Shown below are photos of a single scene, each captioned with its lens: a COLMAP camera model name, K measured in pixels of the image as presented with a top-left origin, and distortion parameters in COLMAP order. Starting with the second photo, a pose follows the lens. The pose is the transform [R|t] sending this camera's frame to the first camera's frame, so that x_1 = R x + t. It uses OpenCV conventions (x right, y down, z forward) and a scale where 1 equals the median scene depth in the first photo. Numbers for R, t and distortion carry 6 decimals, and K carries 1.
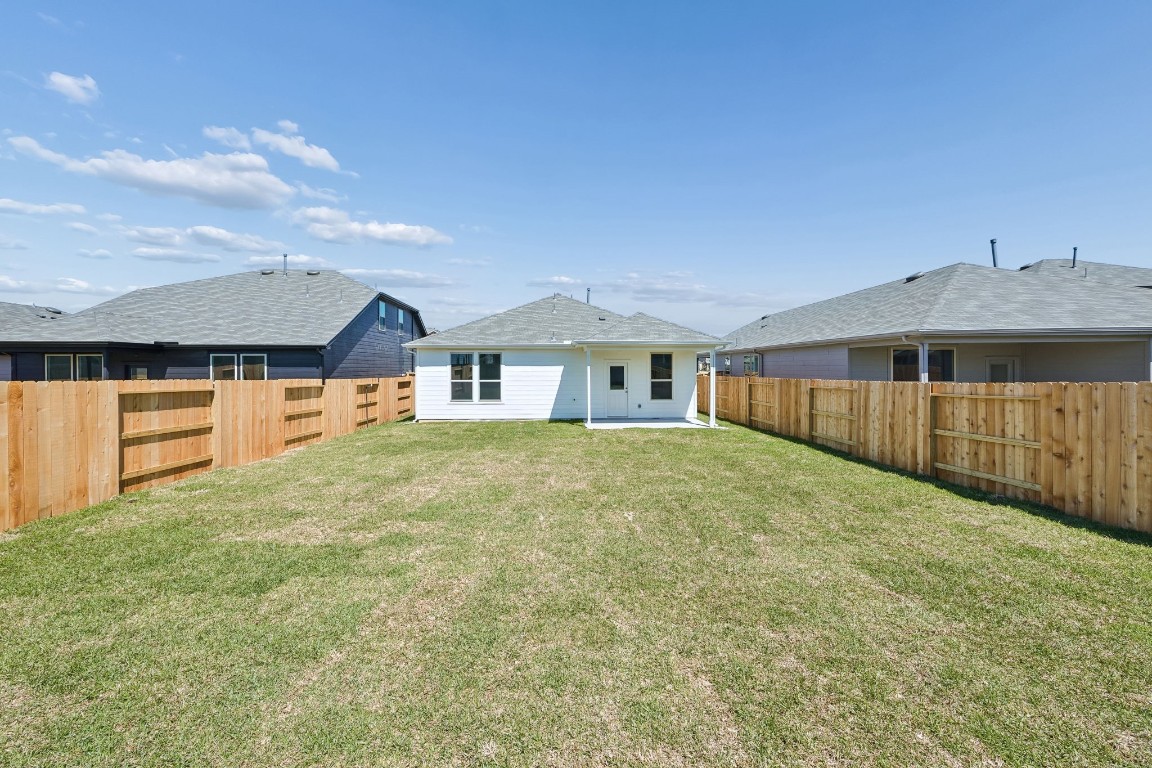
lens RADIAL K [[447.5, 0, 591.9], [0, 447.5, 377.3], [0, 0, 1]] dist [-0.001931, -0.000028]
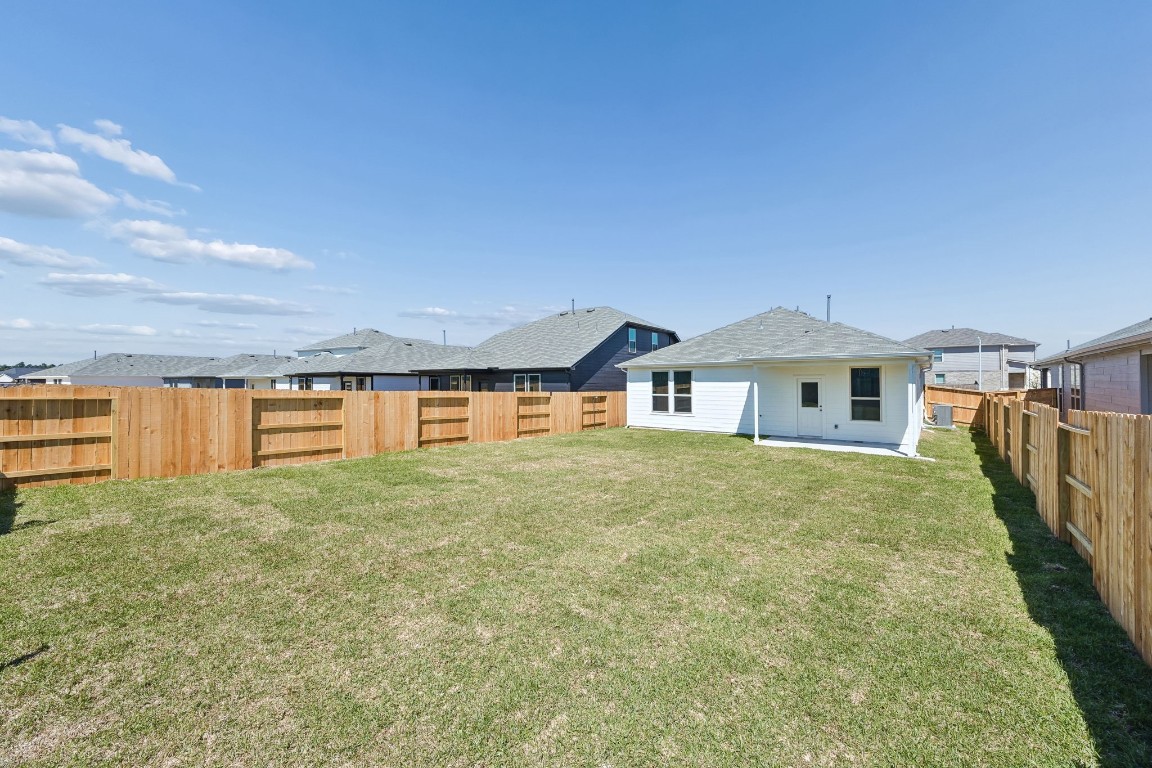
lens RADIAL K [[451.2, 0, 576.0], [0, 451.2, 384.0], [0, 0, 1]] dist [-0.001220, -0.000013]
pose [[0.750140, 0.001985, -0.661276, 0.351105], [-0.012592, 0.999857, -0.011282, -0.004766], [0.661159, 0.016790, 0.750058, -0.026982]]
